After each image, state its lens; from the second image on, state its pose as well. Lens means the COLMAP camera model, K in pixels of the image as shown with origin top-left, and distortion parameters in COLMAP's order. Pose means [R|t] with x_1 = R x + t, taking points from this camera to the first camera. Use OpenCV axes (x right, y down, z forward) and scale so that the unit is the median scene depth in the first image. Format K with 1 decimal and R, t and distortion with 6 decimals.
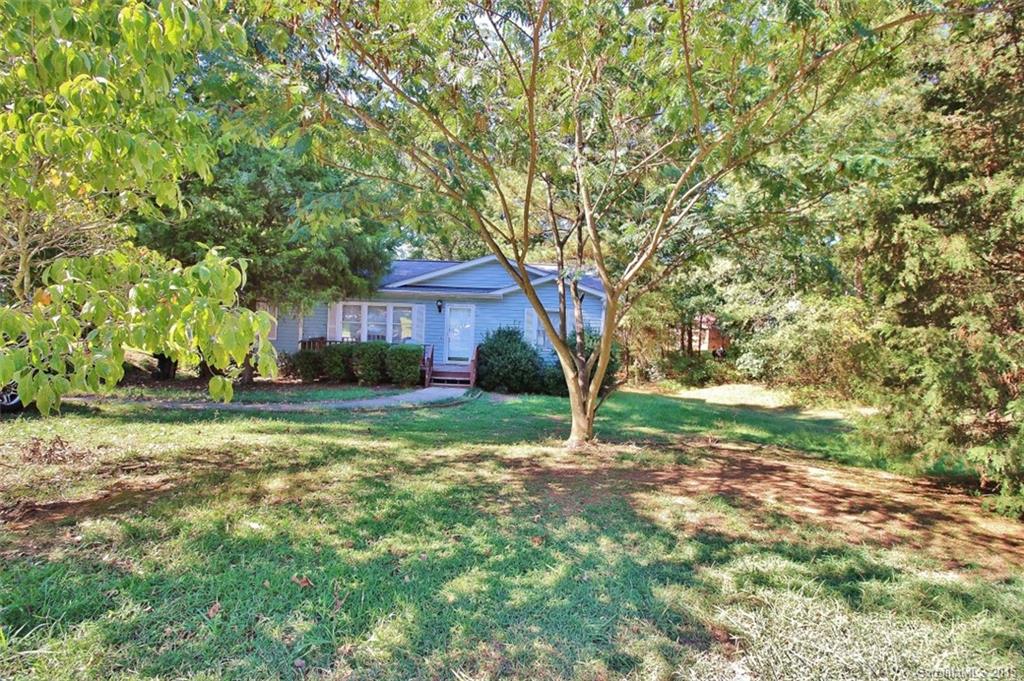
lens RADIAL K [[471.7, 0, 511.8], [0, 471.7, 341.3], [0, 0, 1]] dist [-0.012881, -0.005391]
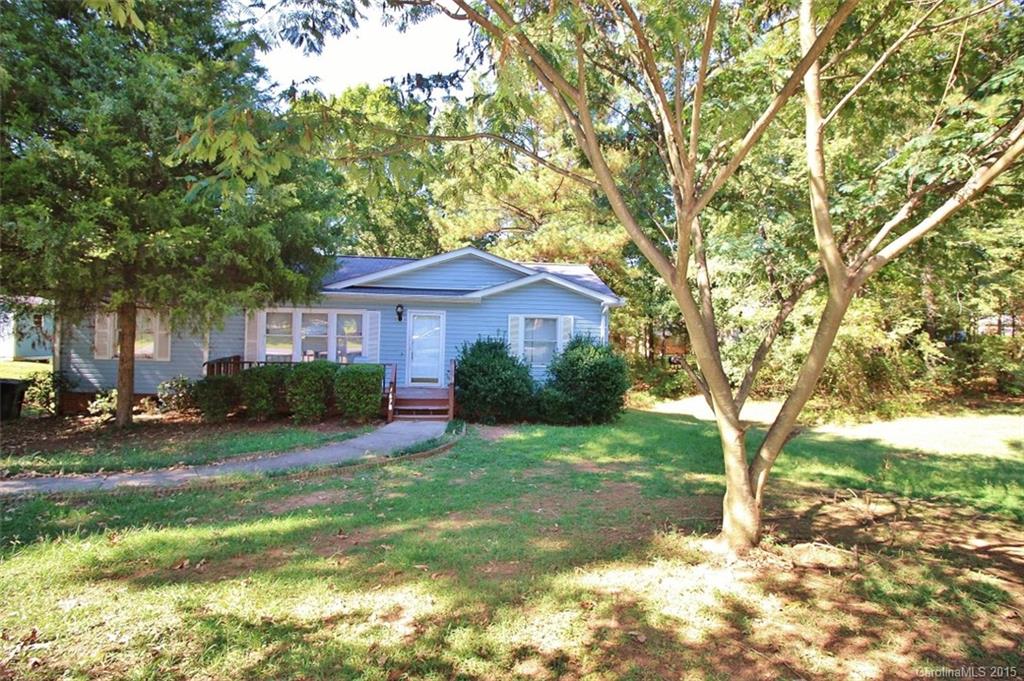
lens RADIAL K [[471.7, 0, 516.2], [0, 471.7, 336.9], [0, 0, 1]] dist [-0.012881, -0.005391]
pose [[0.987015, -0.015945, 0.159838, -0.097776], [0.020539, 0.999421, -0.027128, -0.011042], [-0.159312, 0.030059, 0.986770, 0.224862]]
